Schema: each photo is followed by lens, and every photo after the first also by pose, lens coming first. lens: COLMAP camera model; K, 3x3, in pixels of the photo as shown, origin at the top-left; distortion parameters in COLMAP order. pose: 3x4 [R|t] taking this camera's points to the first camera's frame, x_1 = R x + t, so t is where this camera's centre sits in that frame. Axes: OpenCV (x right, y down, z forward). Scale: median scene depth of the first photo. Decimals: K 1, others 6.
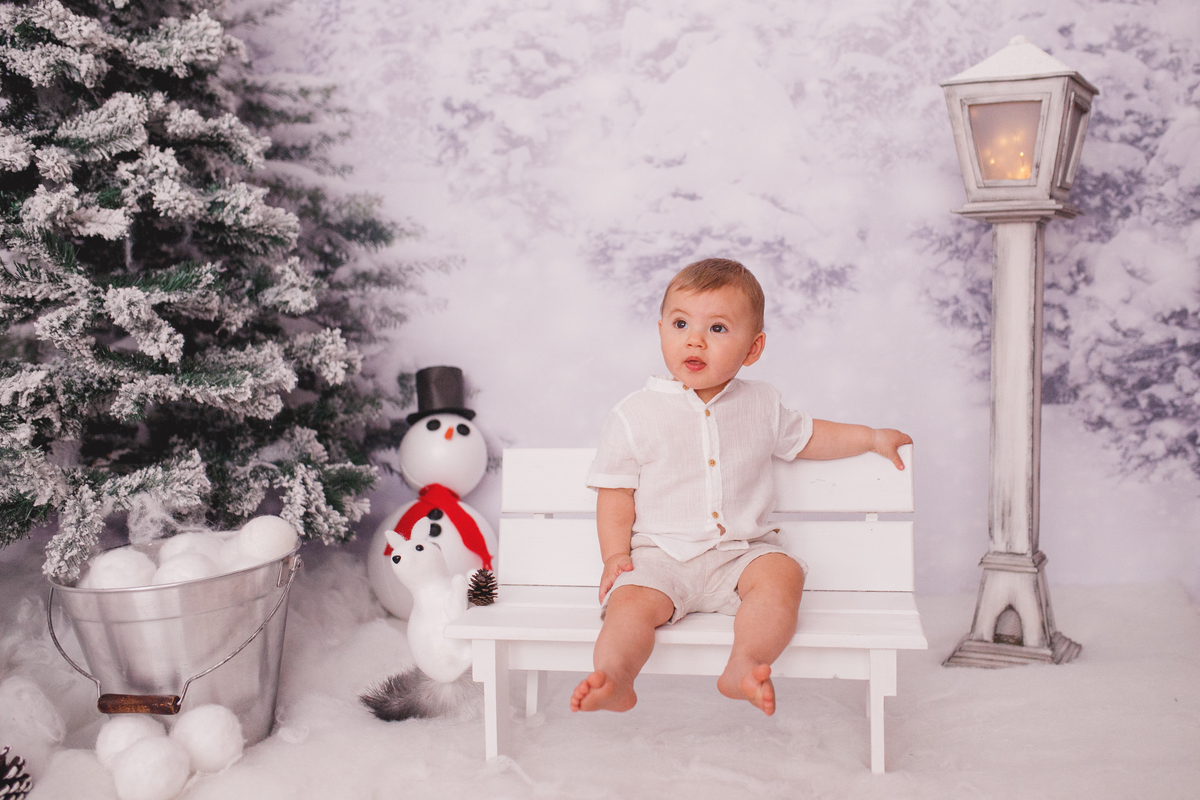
lens RADIAL K [[1175.0, 0, 600.0], [0, 1175.0, 400.0], [0, 0, 1]] dist [-0.019647, -0.002844]
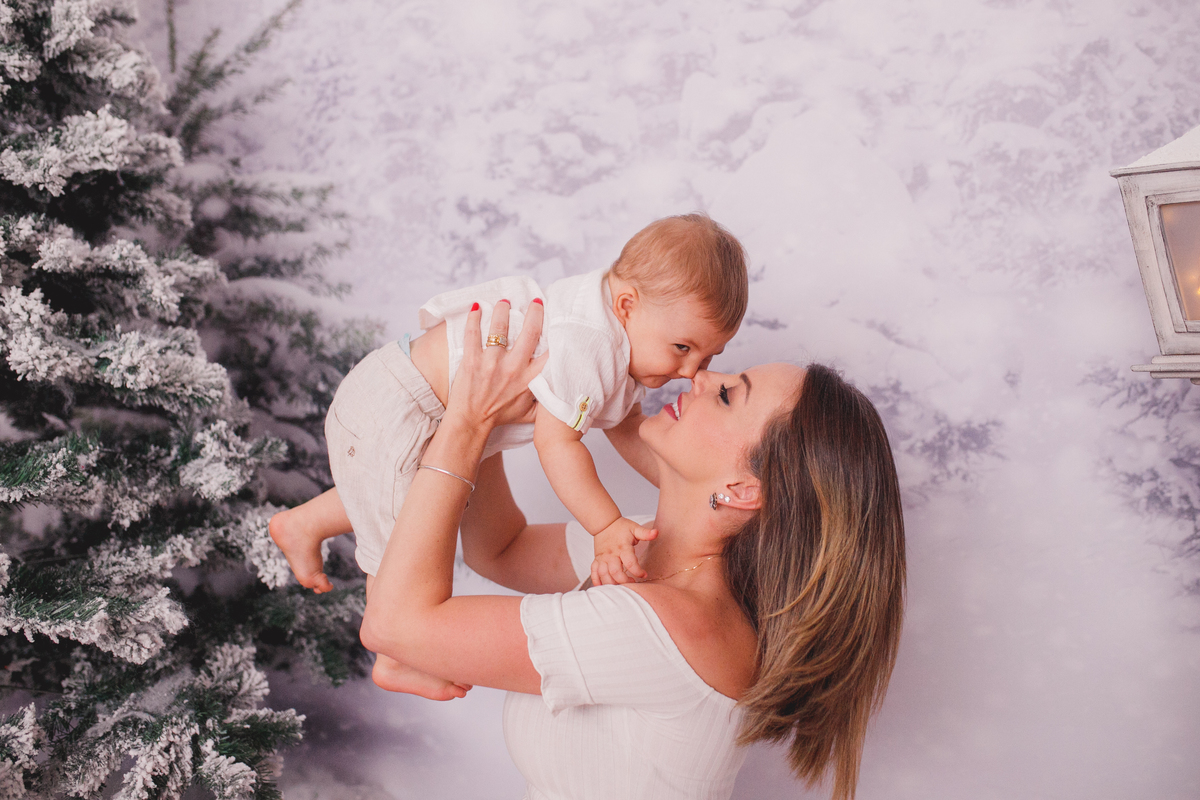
lens RADIAL K [[1175.0, 0, 600.0], [0, 1175.0, 400.0], [0, 0, 1]] dist [-0.019647, -0.002844]
pose [[0.985358, 0.001586, -0.170488, 0.101598], [-0.009151, 0.999007, -0.043601, -0.096423], [0.170250, 0.044523, 0.984395, 0.271160]]
